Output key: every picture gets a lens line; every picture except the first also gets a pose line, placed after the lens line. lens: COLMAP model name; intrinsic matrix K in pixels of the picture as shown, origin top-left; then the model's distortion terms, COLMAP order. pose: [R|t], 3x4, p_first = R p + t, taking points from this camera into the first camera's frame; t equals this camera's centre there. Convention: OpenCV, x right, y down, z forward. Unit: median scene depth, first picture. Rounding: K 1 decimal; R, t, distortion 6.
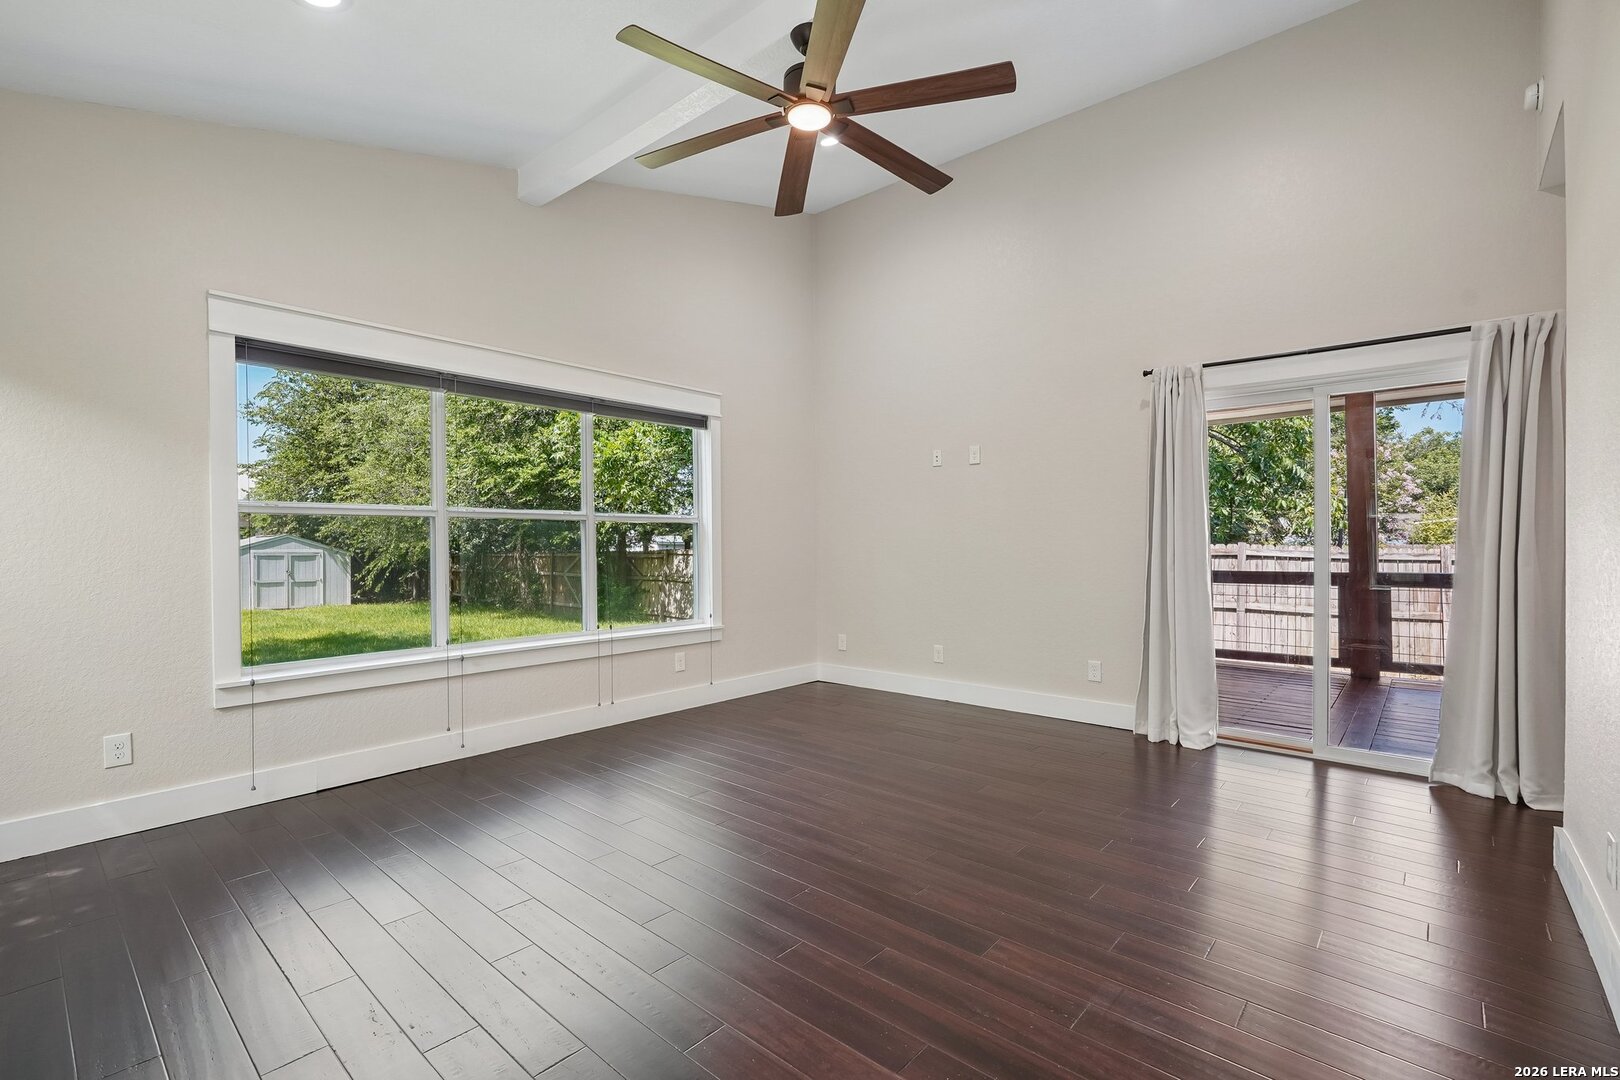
lens RADIAL K [[723.3, 0, 809.2], [0, 723.3, 548.7], [0, 0, 1]] dist [-0.003282, 0.000543]
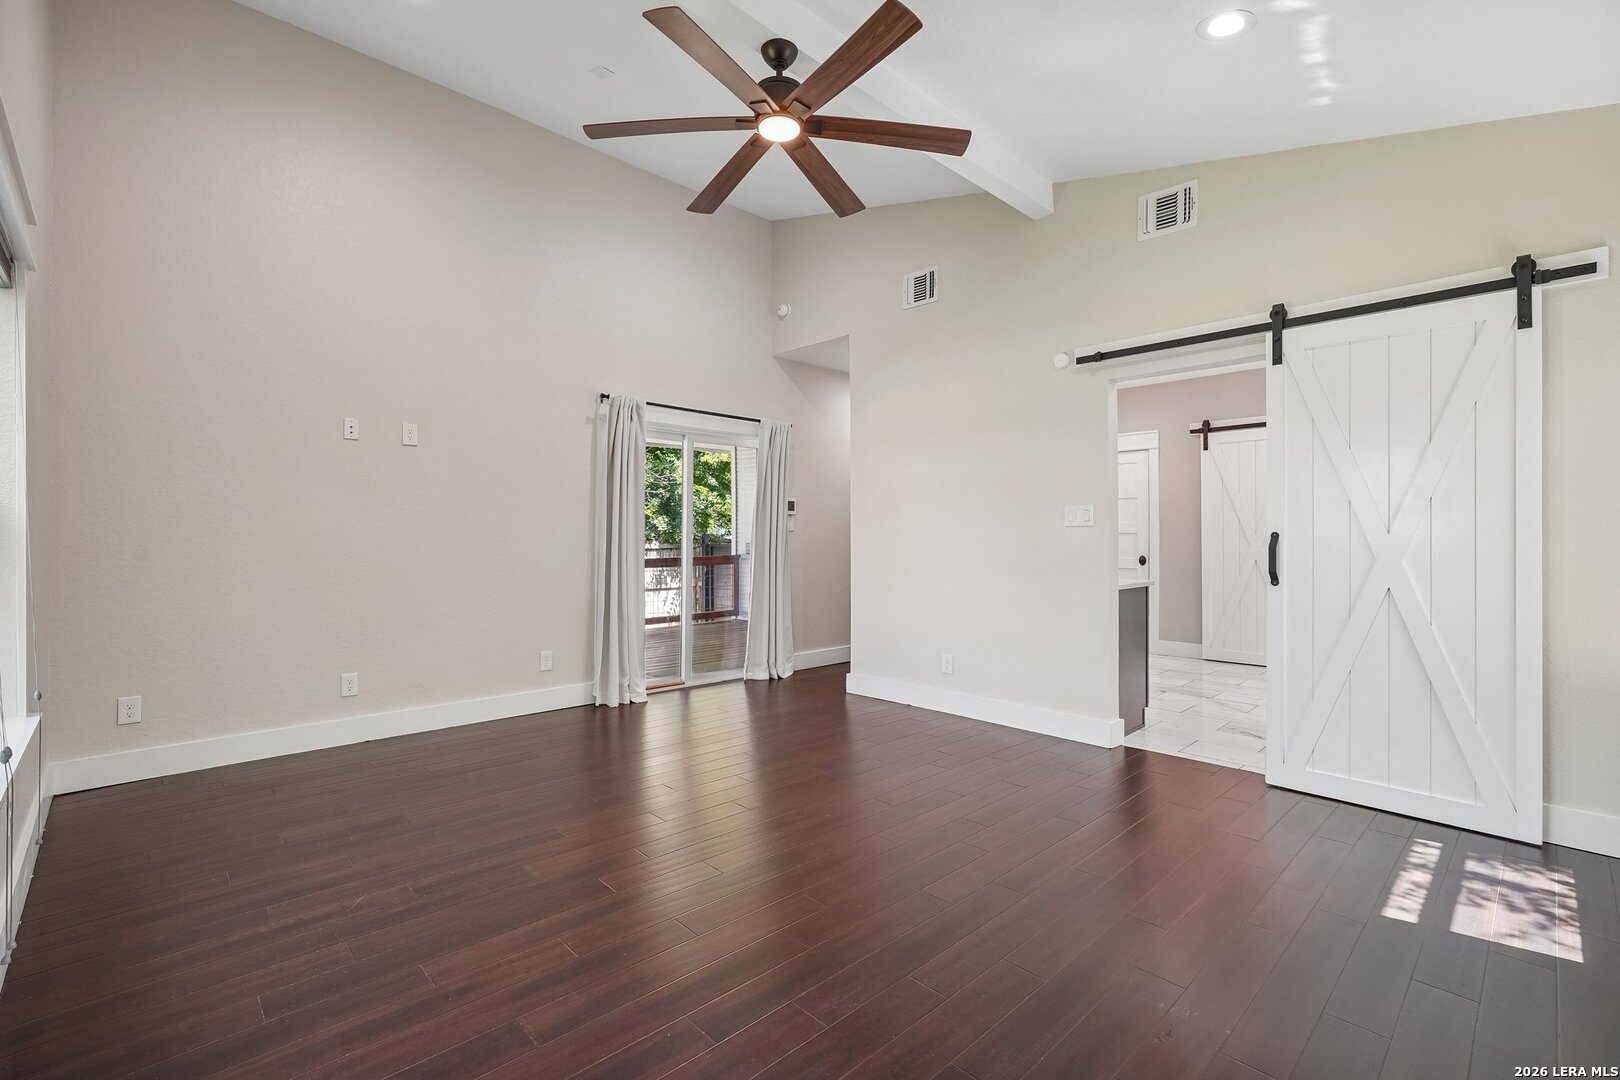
lens RADIAL K [[723.3, 0, 795.9], [0, 723.3, 540.4], [0, 0, 1]] dist [-0.003282, 0.000543]
pose [[0.090059, -0.001042, 0.995936, -0.713063], [0.002976, 0.999995, 0.000778, -0.008069], [-0.995932, 0.002893, 0.090062, 0.610879]]
